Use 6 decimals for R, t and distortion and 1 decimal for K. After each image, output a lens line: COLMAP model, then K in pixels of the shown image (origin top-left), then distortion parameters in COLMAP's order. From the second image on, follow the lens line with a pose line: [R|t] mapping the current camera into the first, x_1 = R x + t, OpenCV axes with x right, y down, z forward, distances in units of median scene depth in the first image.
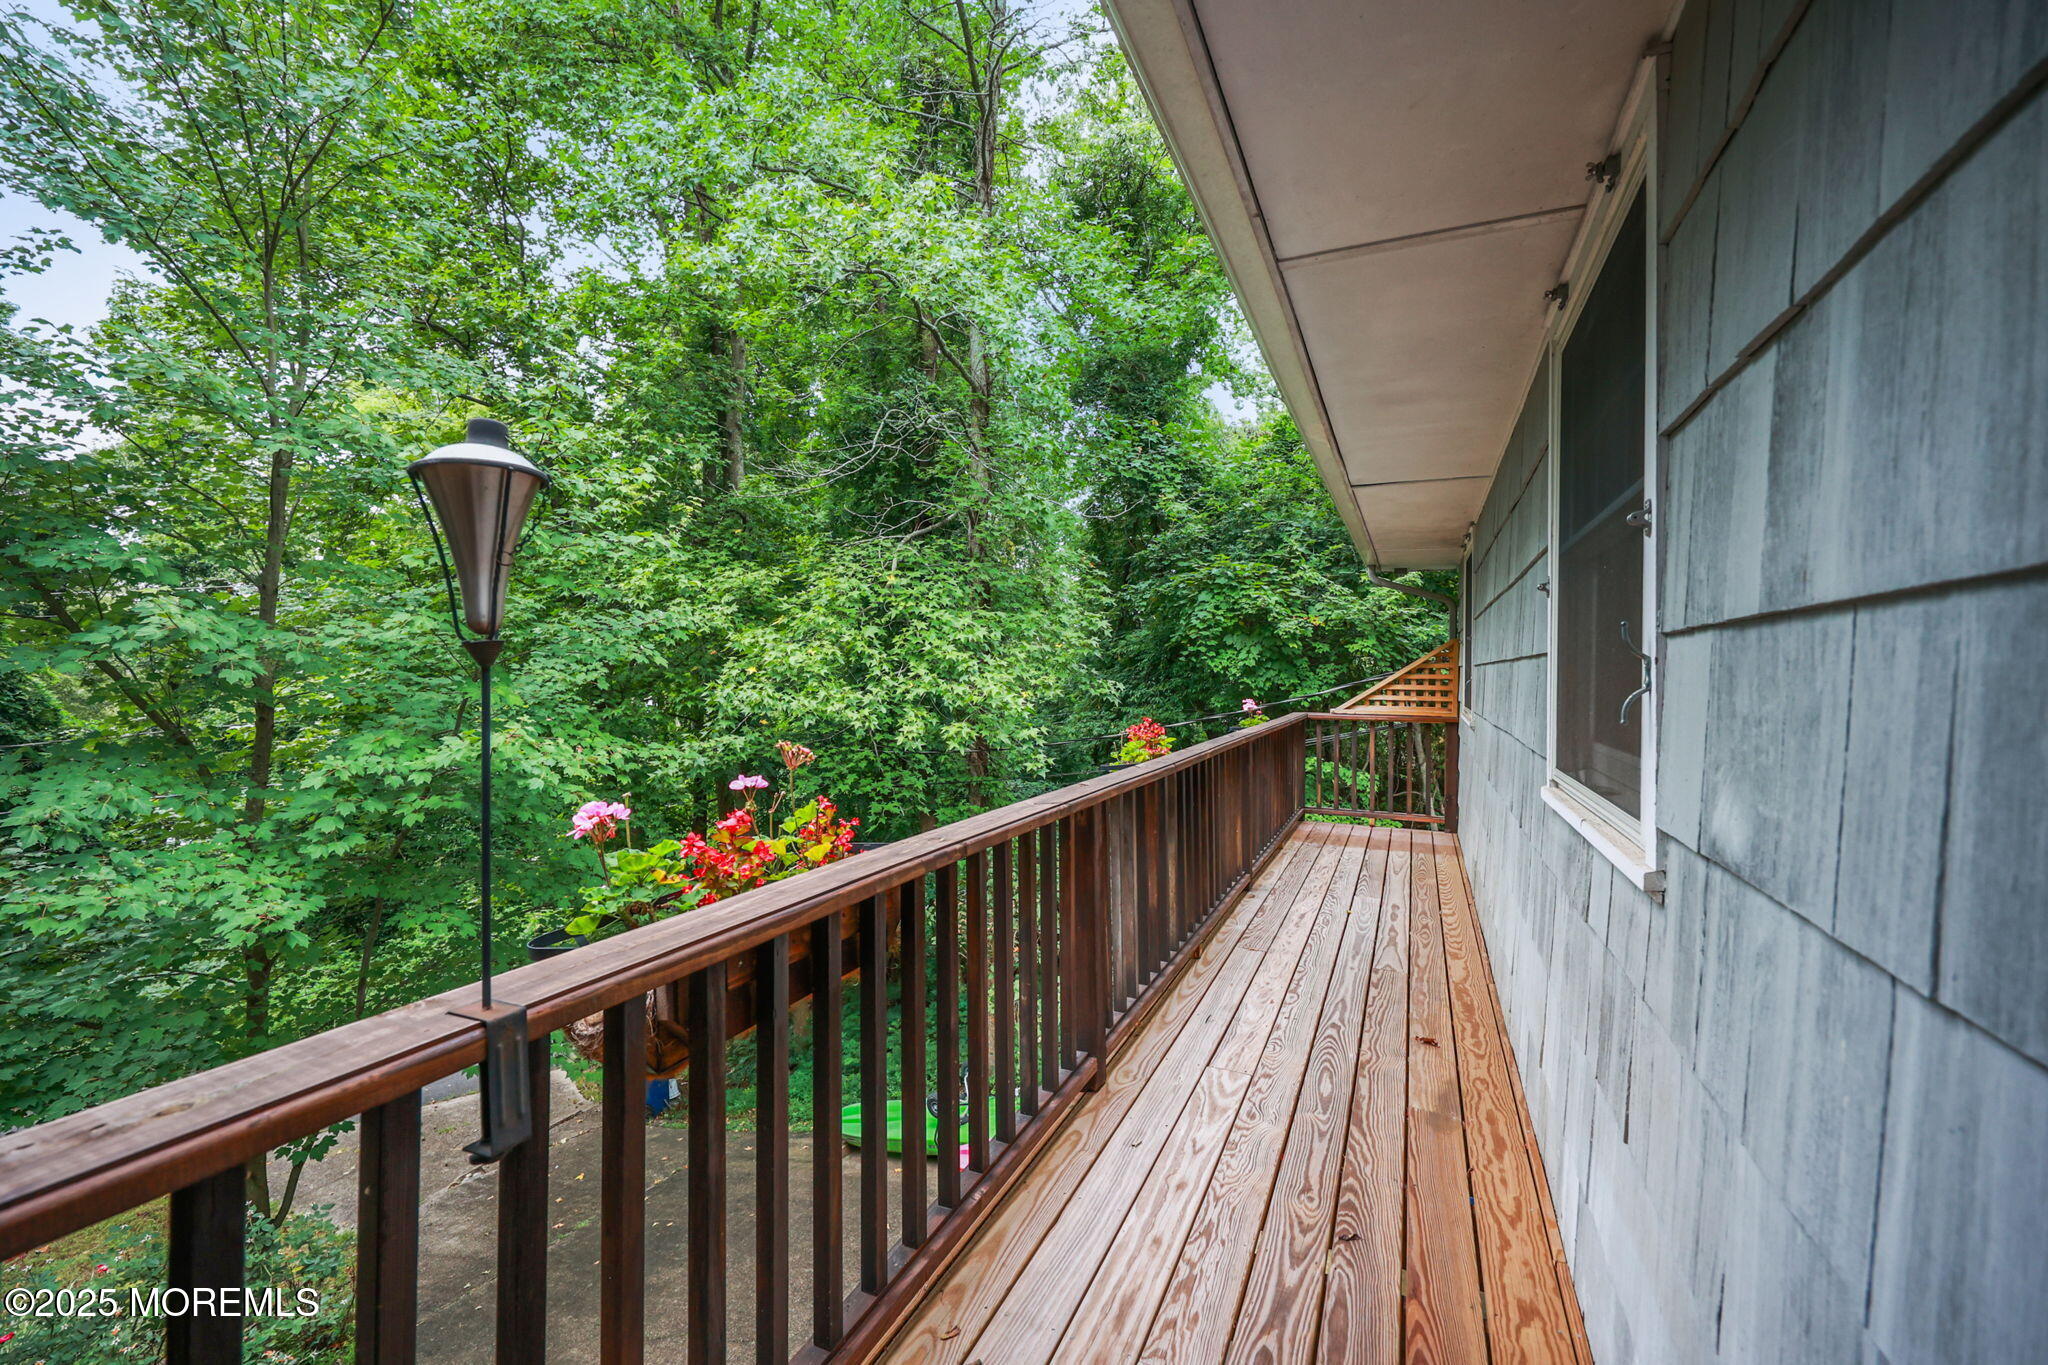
lens RADIAL K [[827.9, 0, 1022.9], [0, 827.9, 677.5], [0, 0, 1]] dist [0.000262, 0.000133]
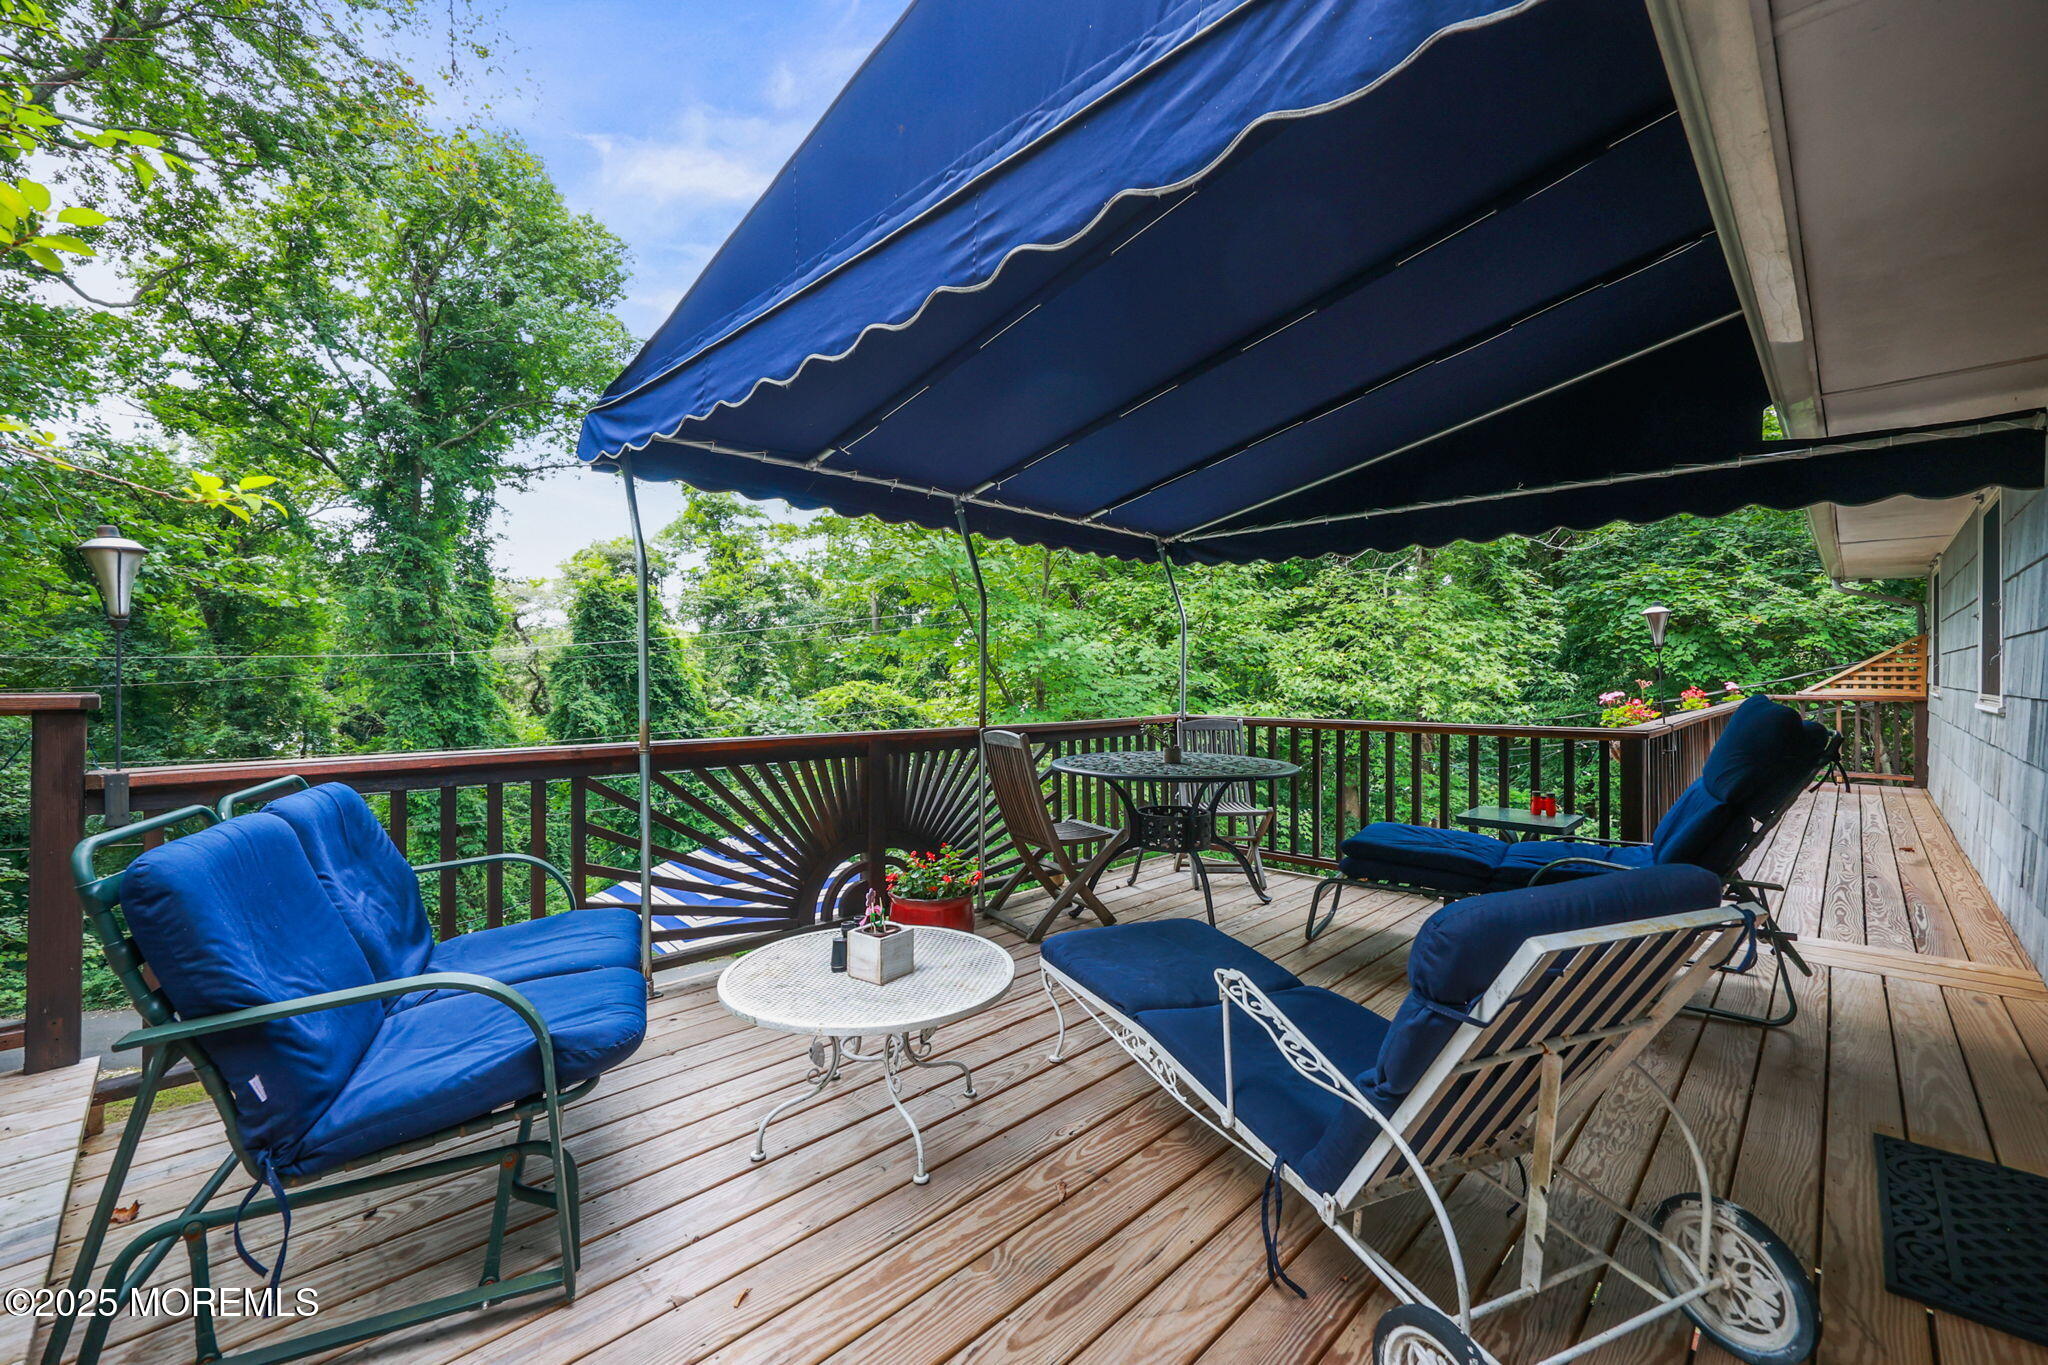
lens RADIAL K [[827.9, 0, 1022.9], [0, 827.9, 677.5], [0, 0, 1]] dist [0.000262, 0.000133]
pose [[0.940720, -0.009367, -0.339056, -0.207229], [0.007065, 0.999943, -0.008024, 0.011790], [0.339112, 0.005153, 0.940732, -0.396159]]
